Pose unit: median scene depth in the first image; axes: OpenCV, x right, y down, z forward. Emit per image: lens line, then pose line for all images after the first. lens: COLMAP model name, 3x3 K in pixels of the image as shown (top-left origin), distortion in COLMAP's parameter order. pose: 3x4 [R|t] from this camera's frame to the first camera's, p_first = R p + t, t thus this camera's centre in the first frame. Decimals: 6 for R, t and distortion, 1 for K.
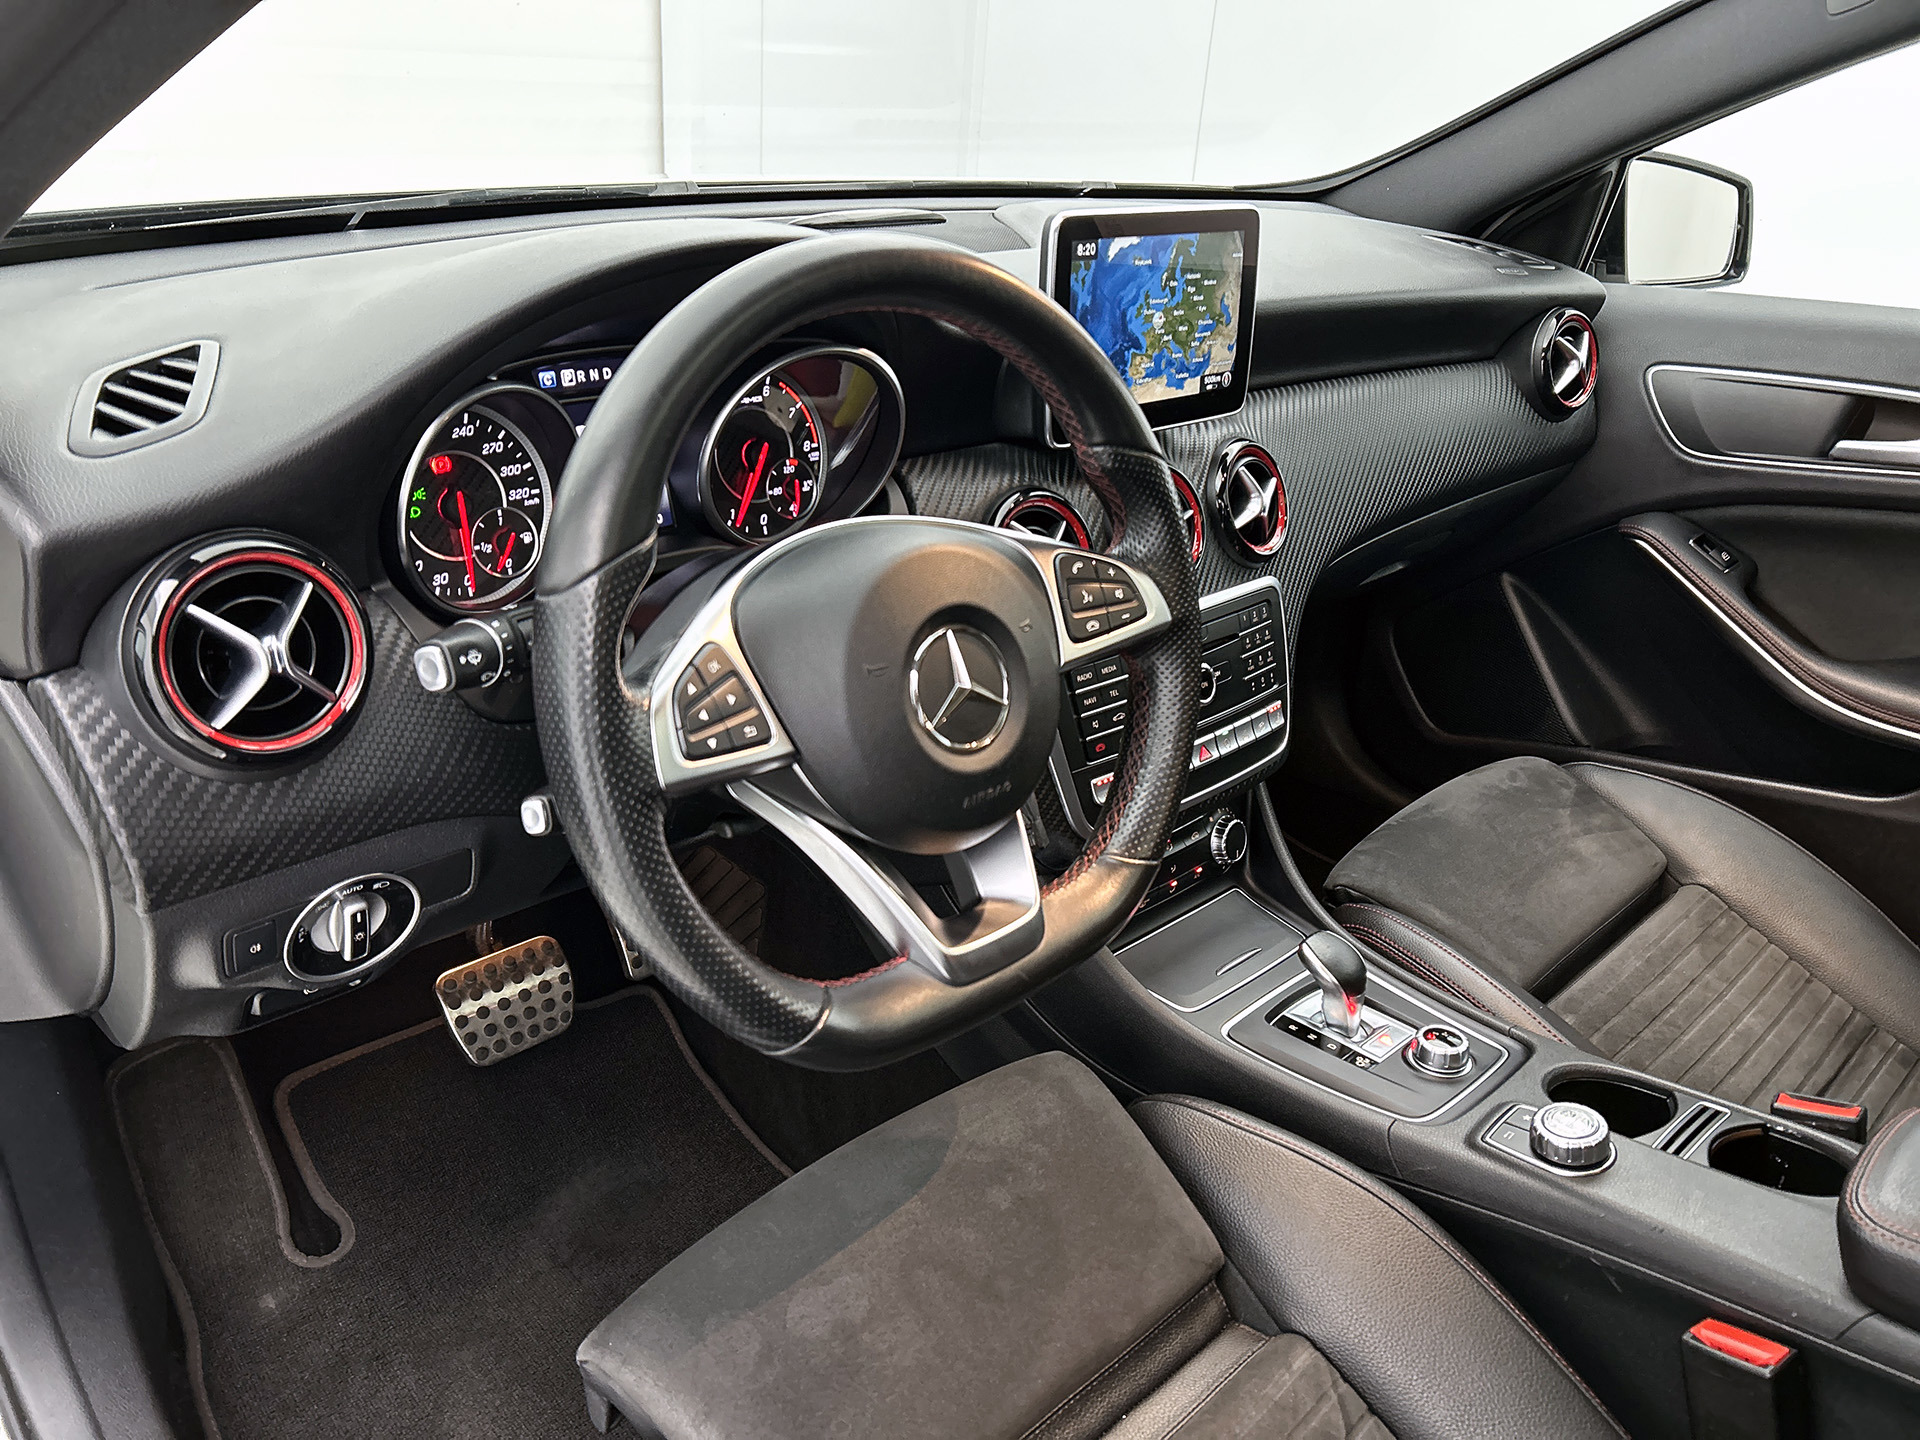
lens RADIAL K [[1464.6, 0, 975.5], [0, 1464.6, 721.3], [0, 0, 1]] dist [0.065072, -0.074557]
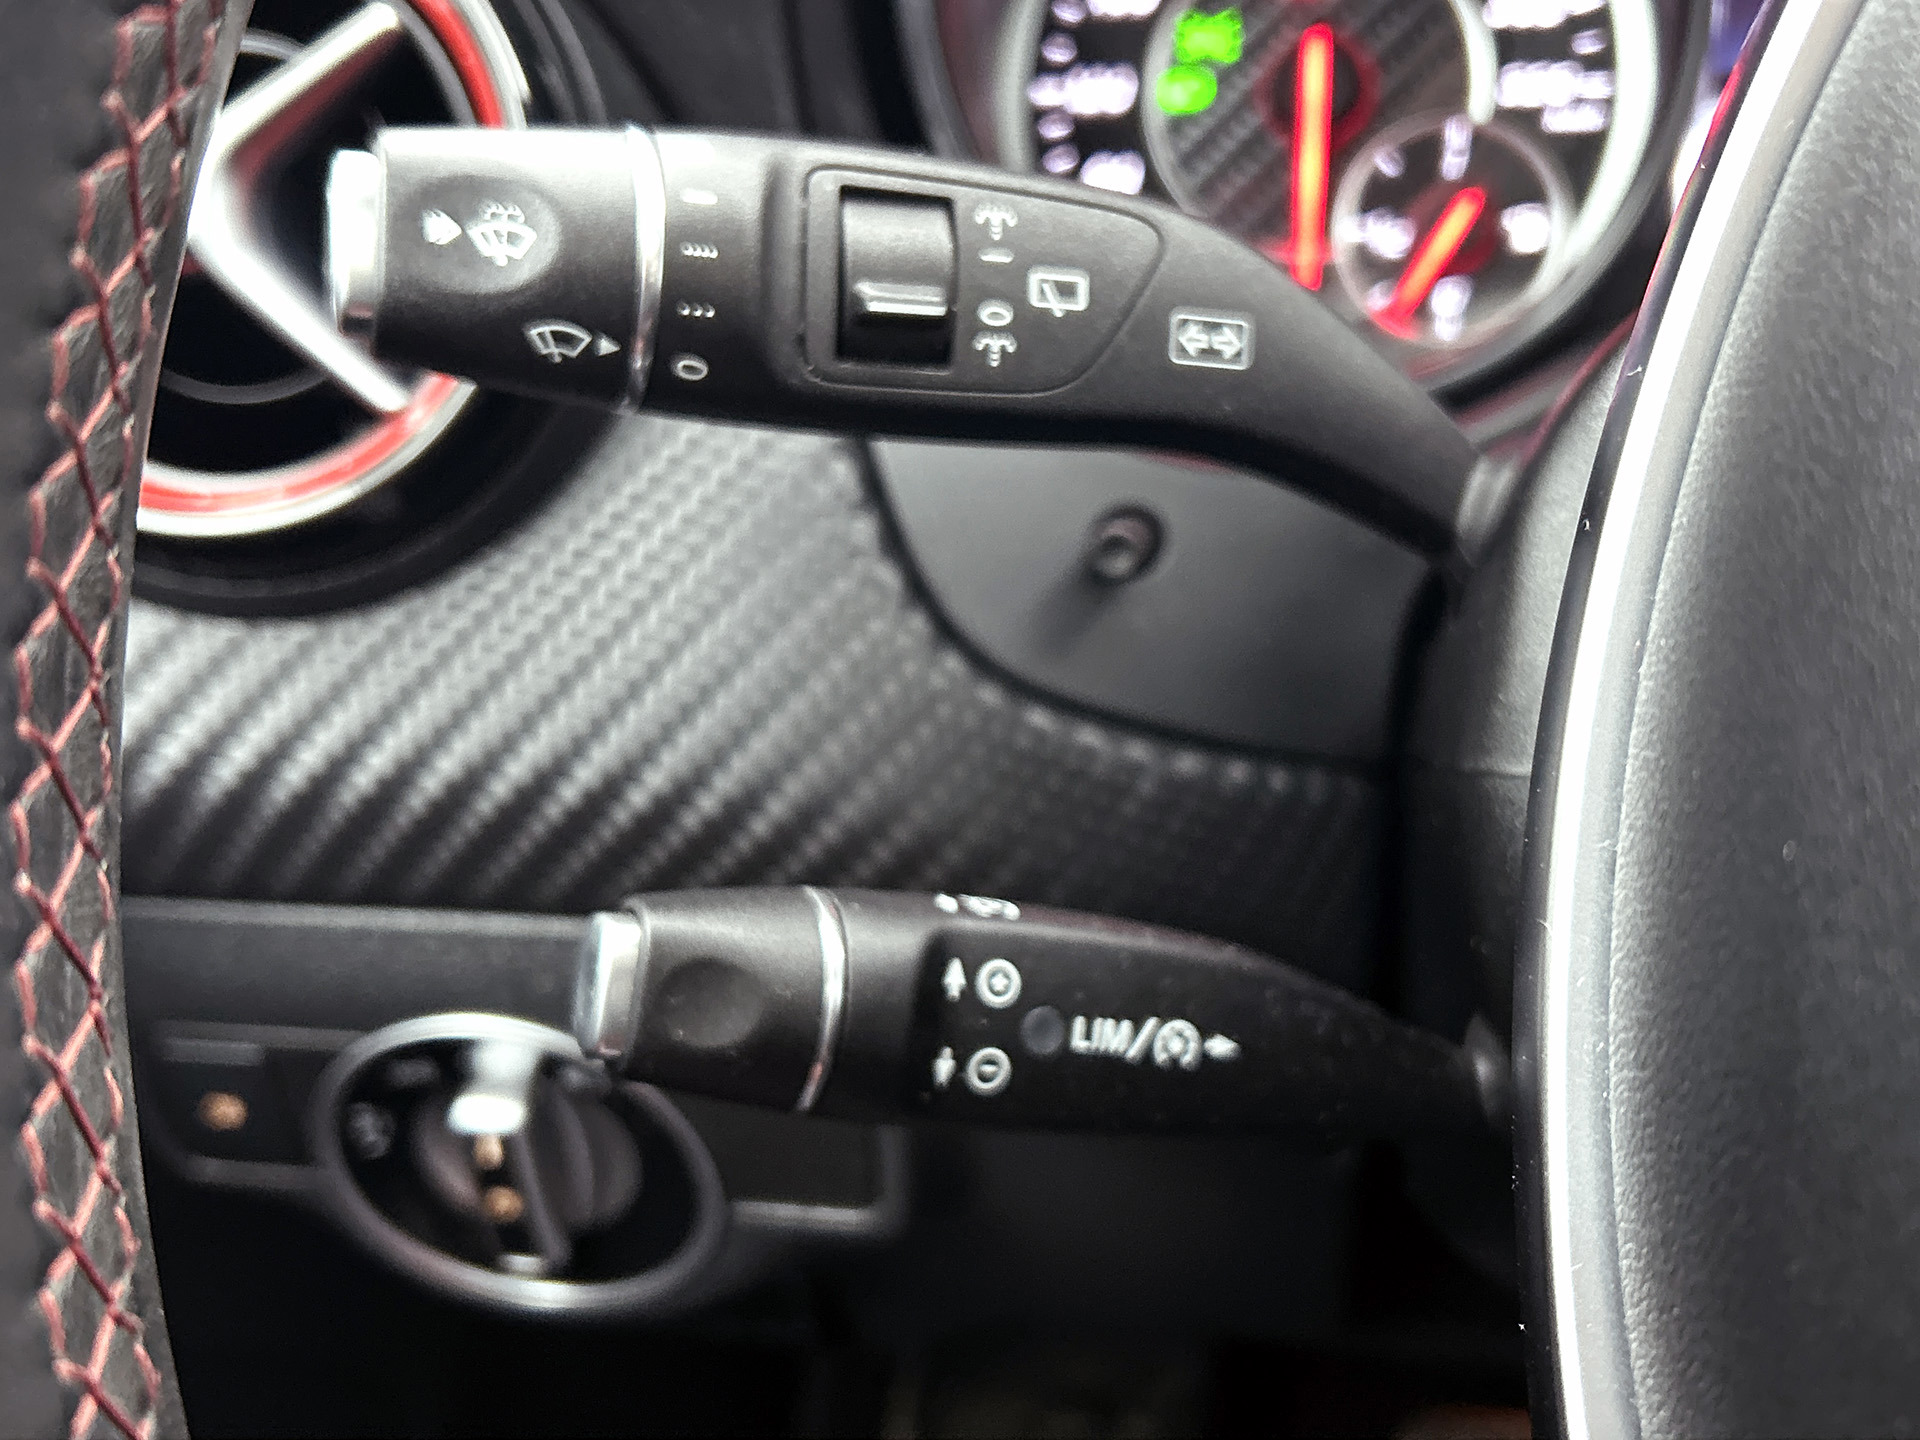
lens RADIAL K [[1889.0, 0, 949.3], [0, 1889.0, 712.2], [0, 0, 1]] dist [0.020018, 0.000000]
pose [[0.592283, 0.212254, -0.777270, -0.033587], [-0.304879, 0.951990, 0.027647, -0.000019], [0.745821, 0.220599, 0.628559, 0.566669]]
